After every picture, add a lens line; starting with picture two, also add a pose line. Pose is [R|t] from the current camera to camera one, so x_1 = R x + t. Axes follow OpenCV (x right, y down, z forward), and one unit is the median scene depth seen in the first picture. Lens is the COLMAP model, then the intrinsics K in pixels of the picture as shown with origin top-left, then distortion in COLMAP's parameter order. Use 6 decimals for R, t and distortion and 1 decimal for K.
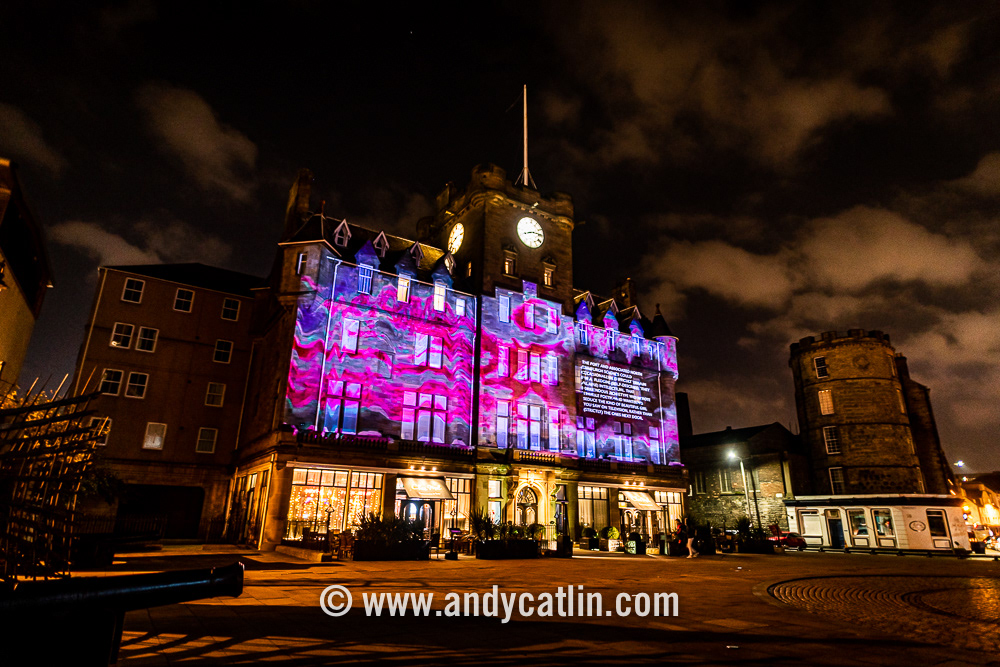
lens RADIAL K [[562.7, 0, 502.8], [0, 562.7, 329.7], [0, 0, 1]] dist [-0.004427, 0.001924]
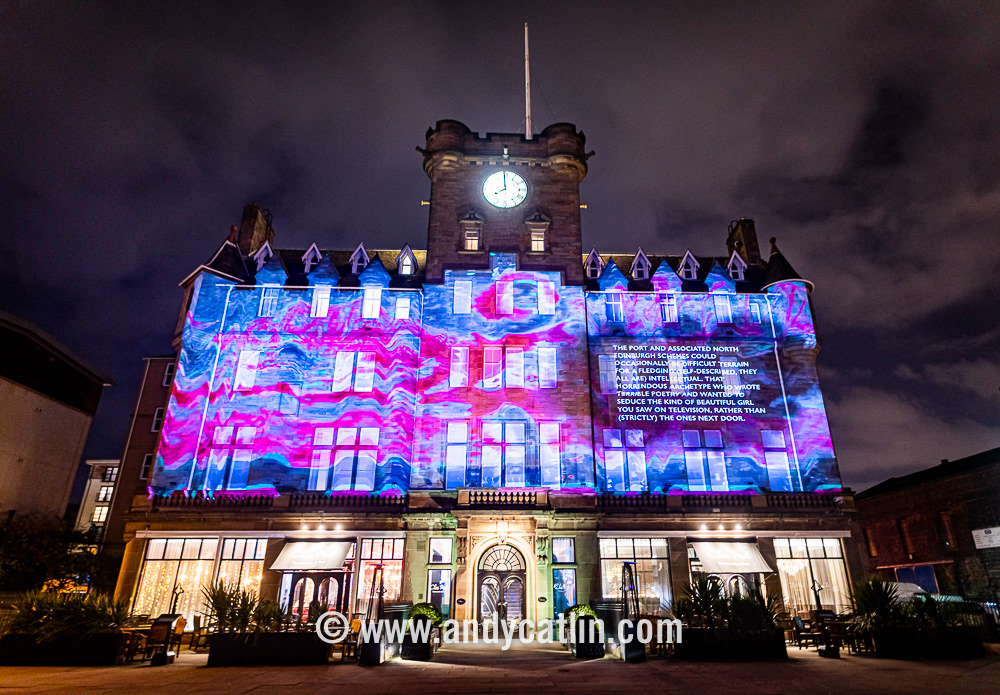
lens RADIAL K [[581.3, 0, 500.8], [0, 581.3, 350.1], [0, 0, 1]] dist [-0.001701, 0.000922]
pose [[0.860159, -0.218143, -0.461021, 0.388881], [0.184262, 0.975778, -0.117922, 0.132026], [0.475578, 0.016484, 0.879519, 0.383117]]
